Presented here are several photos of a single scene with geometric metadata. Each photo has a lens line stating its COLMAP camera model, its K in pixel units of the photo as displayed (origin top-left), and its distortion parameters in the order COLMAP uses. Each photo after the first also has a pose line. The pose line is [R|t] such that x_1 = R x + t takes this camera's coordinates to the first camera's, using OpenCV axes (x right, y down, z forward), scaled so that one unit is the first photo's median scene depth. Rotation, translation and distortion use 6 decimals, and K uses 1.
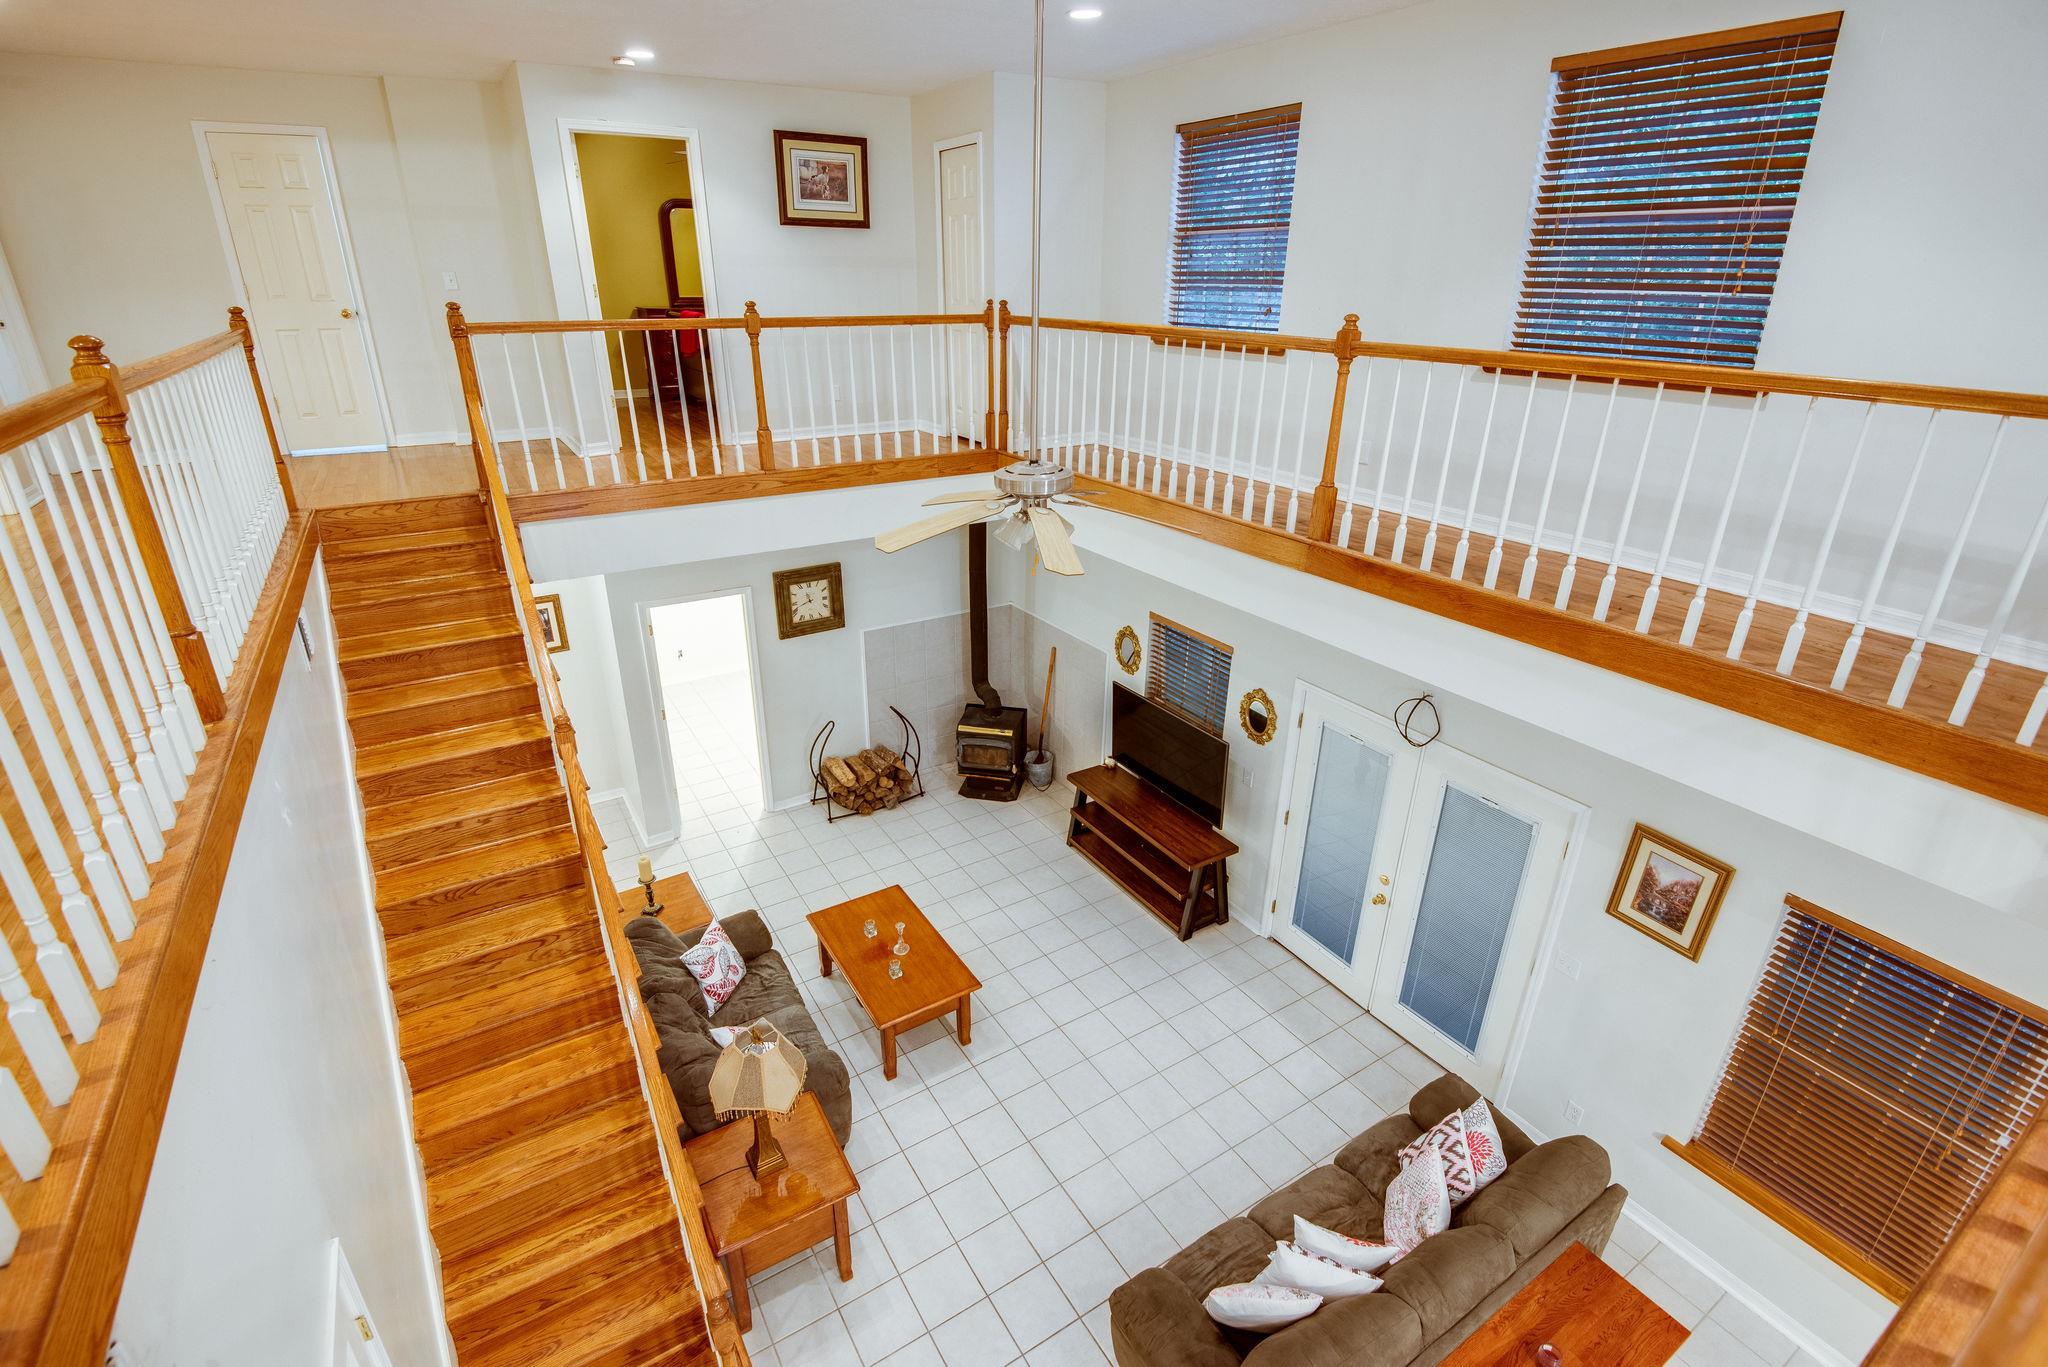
lens RADIAL K [[944.0, 0, 1024.0], [0, 944.0, 683.5], [0, 0, 1]] dist [-0.012040, -0.000381]
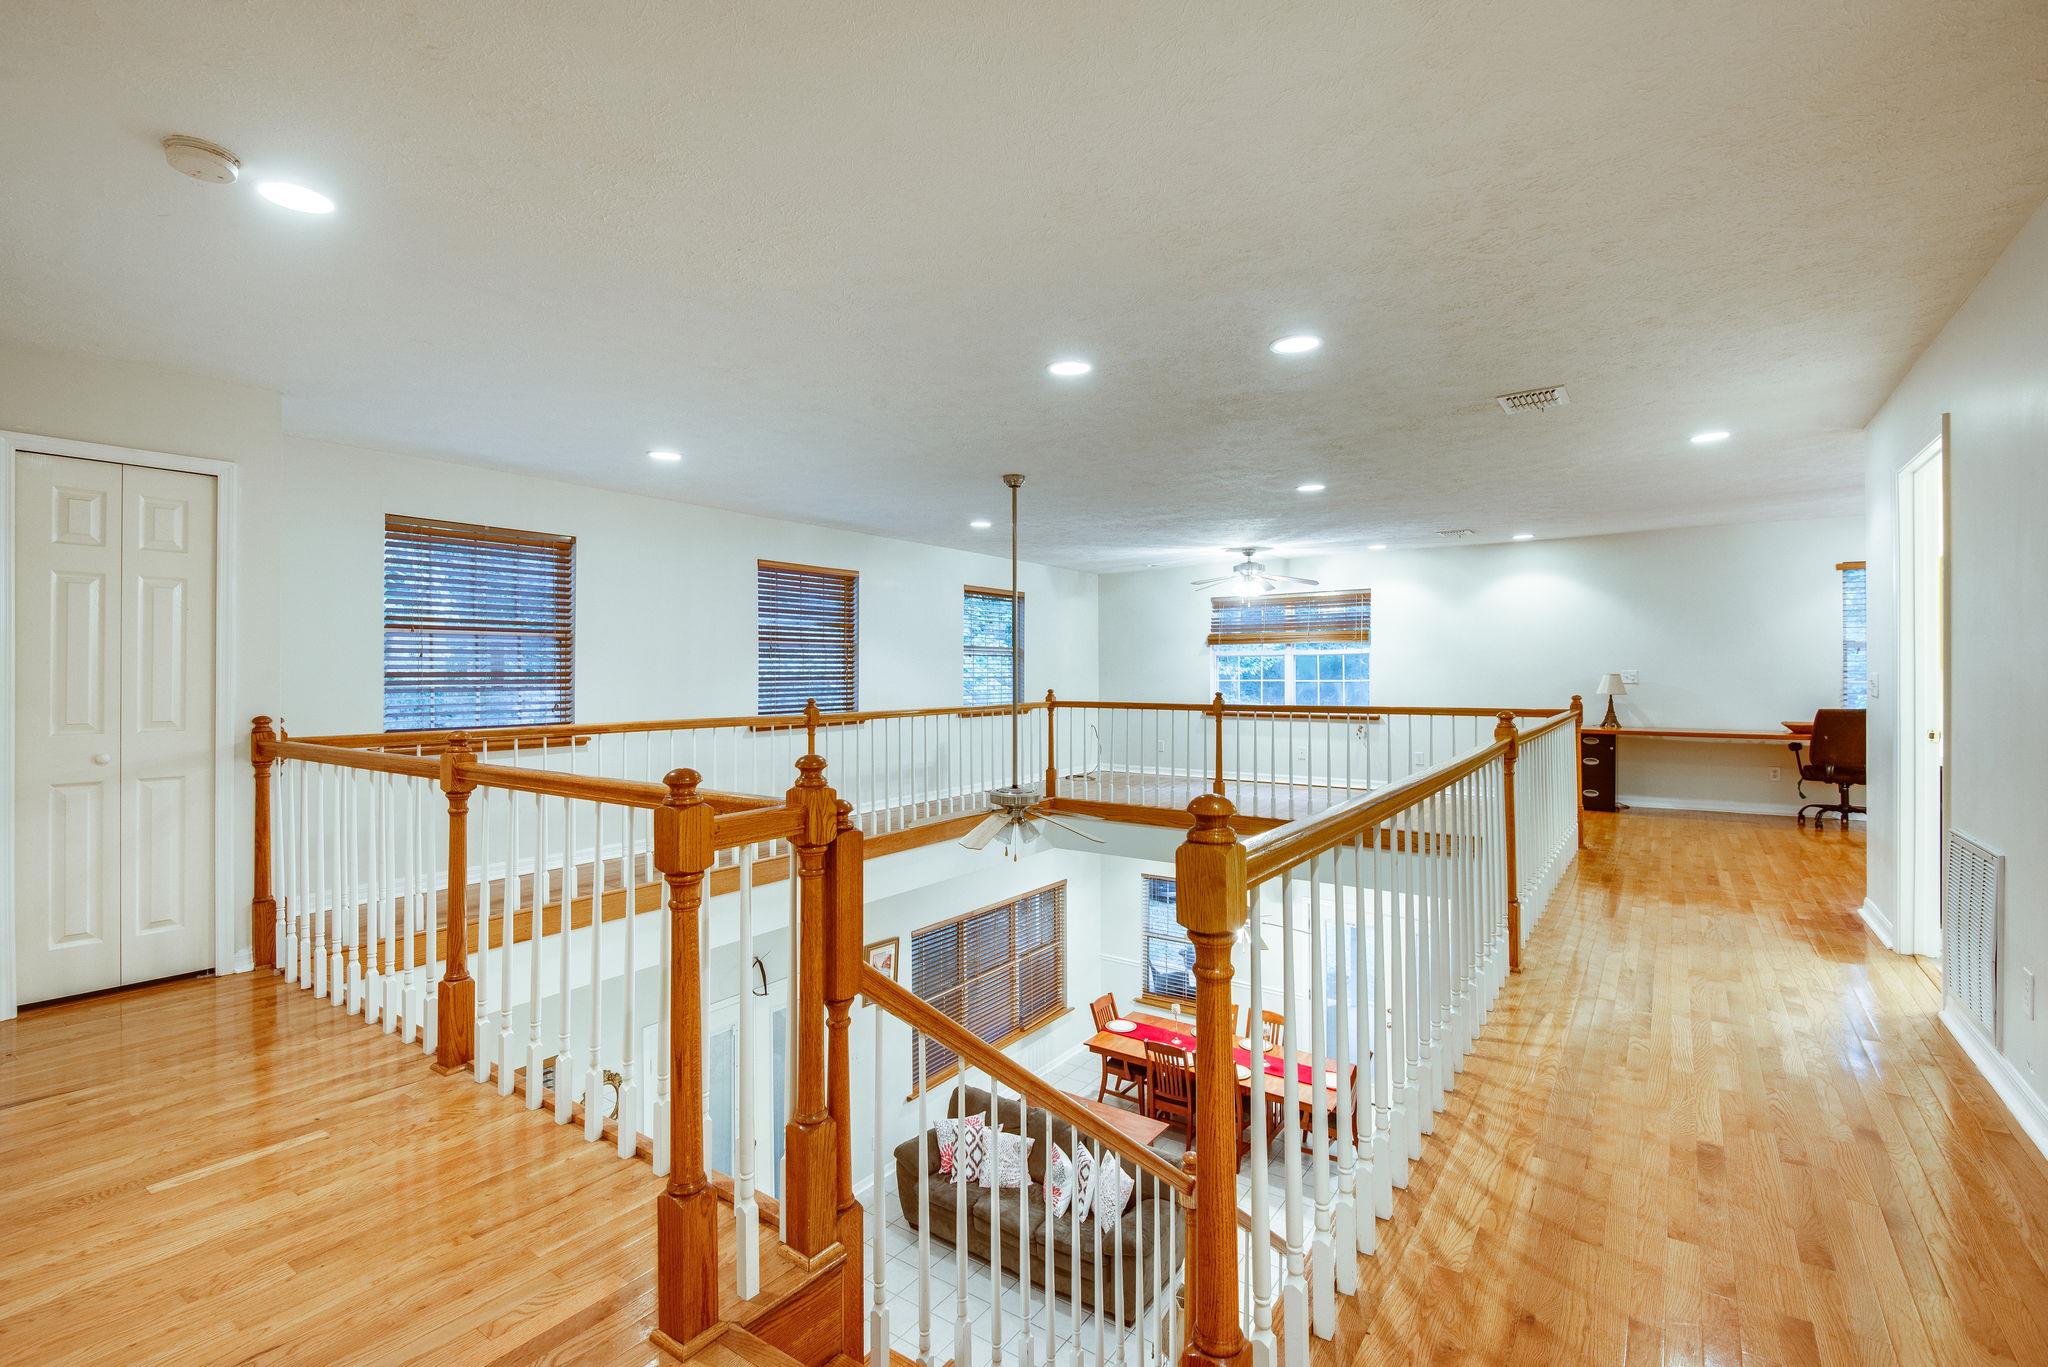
lens RADIAL K [[944.0, 0, 1024.0], [0, 944.0, 683.5], [0, 0, 1]] dist [-0.012040, -0.000381]
pose [[-0.396687, -0.023502, 0.917653, -0.756374], [0.359461, 0.915861, 0.178846, -0.355311], [-0.844646, 0.400806, -0.354862, 0.780628]]
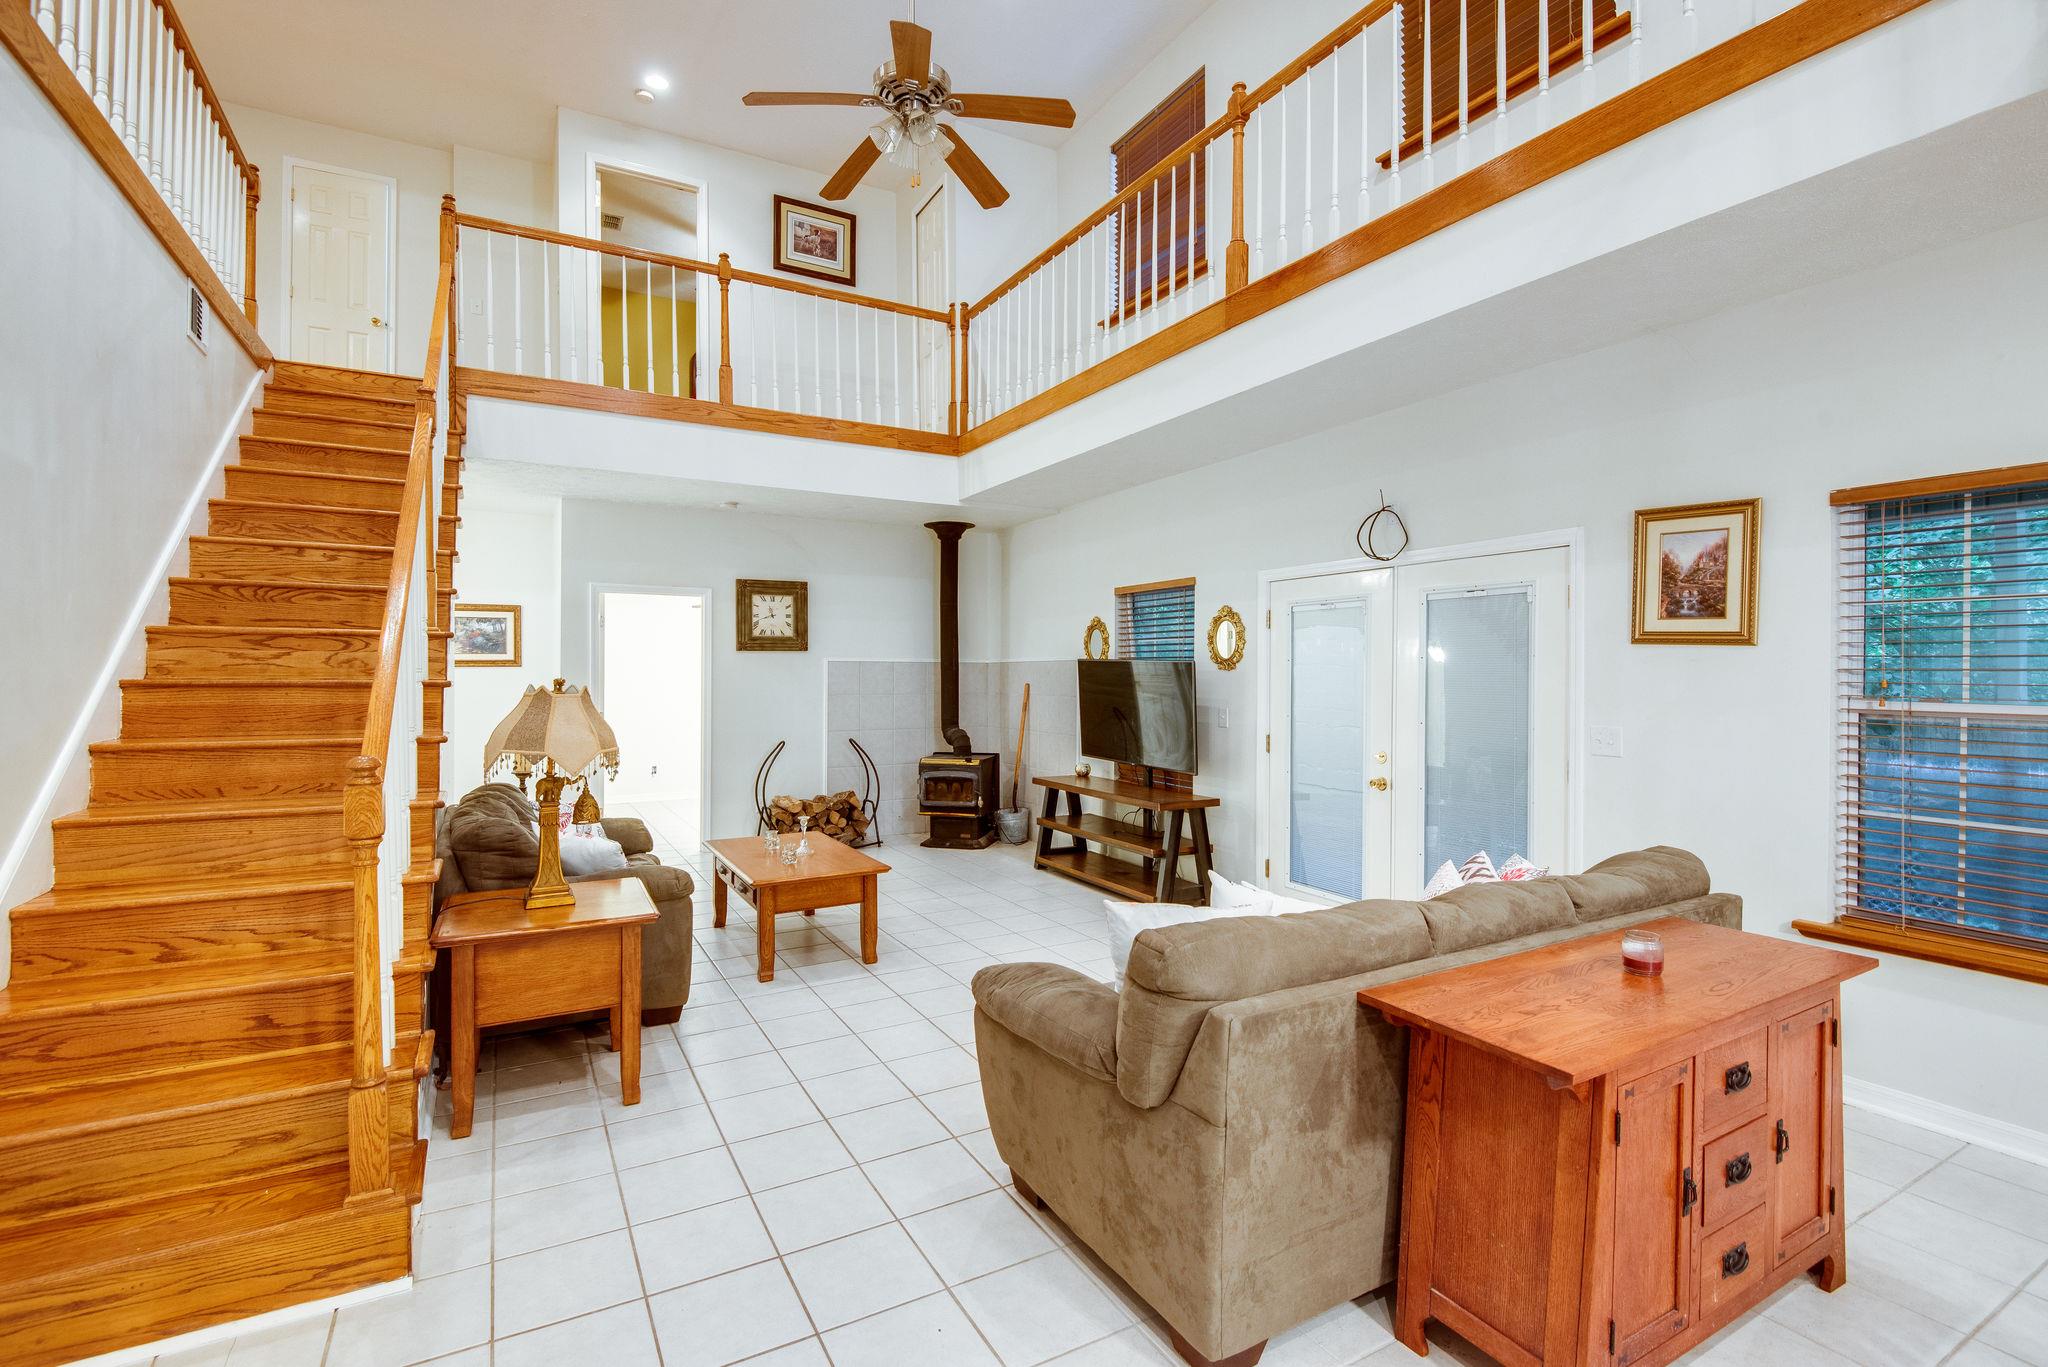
lens RADIAL K [[941.9, 0, 1024.0], [0, 941.9, 683.5], [0, 0, 1]] dist [-0.002373, -0.000177]
pose [[0.998714, -0.009489, -0.049804, 0.094333], [-0.010762, 0.920268, -0.391141, 0.413517], [0.049544, 0.391174, 0.918982, 0.167707]]
